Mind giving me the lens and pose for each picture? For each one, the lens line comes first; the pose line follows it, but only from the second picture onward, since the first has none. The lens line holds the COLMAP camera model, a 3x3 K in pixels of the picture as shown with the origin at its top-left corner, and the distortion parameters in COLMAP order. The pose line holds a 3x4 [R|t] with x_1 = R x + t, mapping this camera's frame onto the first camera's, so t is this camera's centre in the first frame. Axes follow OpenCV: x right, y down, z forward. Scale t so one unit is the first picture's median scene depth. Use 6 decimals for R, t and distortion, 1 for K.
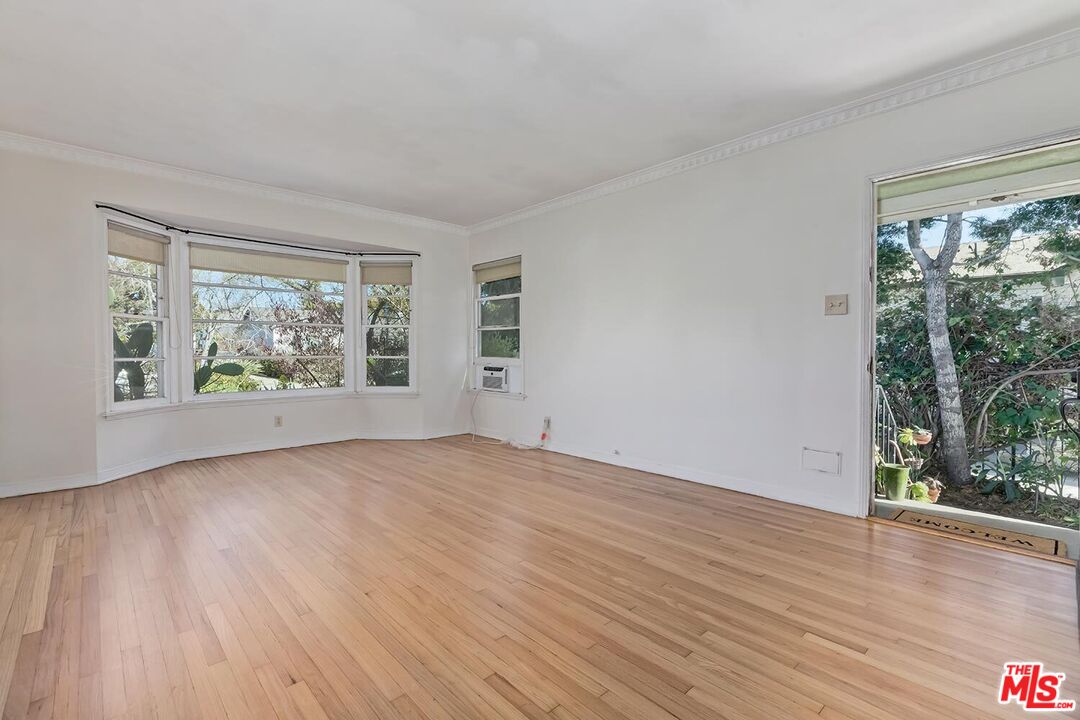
lens RADIAL K [[496.6, 0, 539.0], [0, 496.6, 361.2], [0, 0, 1]] dist [0.006804, -0.000101]
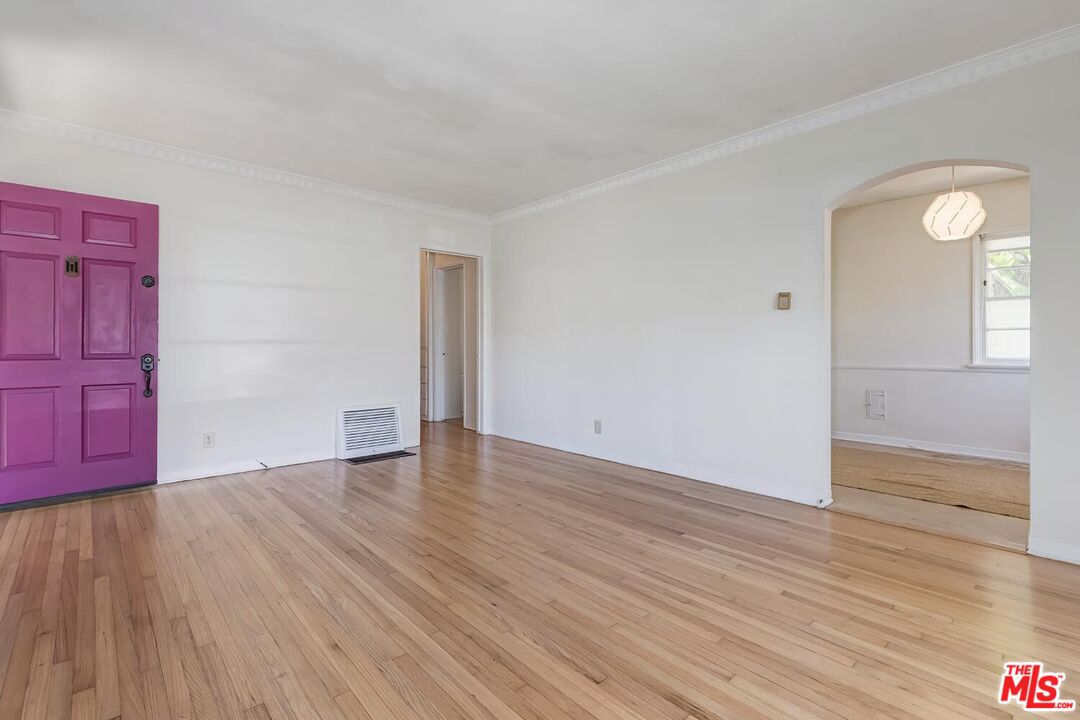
lens RADIAL K [[495.6, 0, 546.6], [0, 495.6, 352.9], [0, 0, 1]] dist [0.011305, 0.000171]
pose [[-0.999951, -0.000083, -0.009917, -0.248296], [-0.000438, 0.999360, 0.035772, -0.035880], [0.009908, 0.035774, -0.999311, 1.522063]]
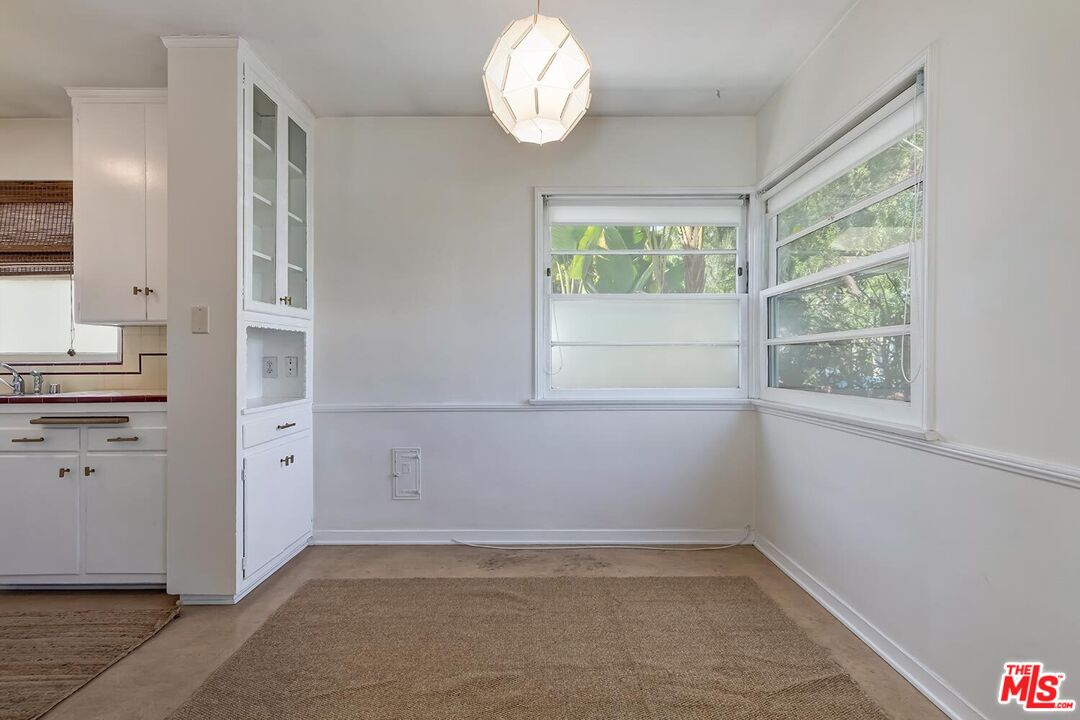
lens RADIAL K [[489.9, 0, 536.6], [0, 489.9, 359.3], [0, 0, 1]] dist [0.004697, -0.000261]
pose [[-0.678875, 0.003960, -0.734243, -0.795057], [-0.014037, 0.999733, 0.018370, -0.040131], [0.734120, 0.022778, -0.678638, 0.761472]]
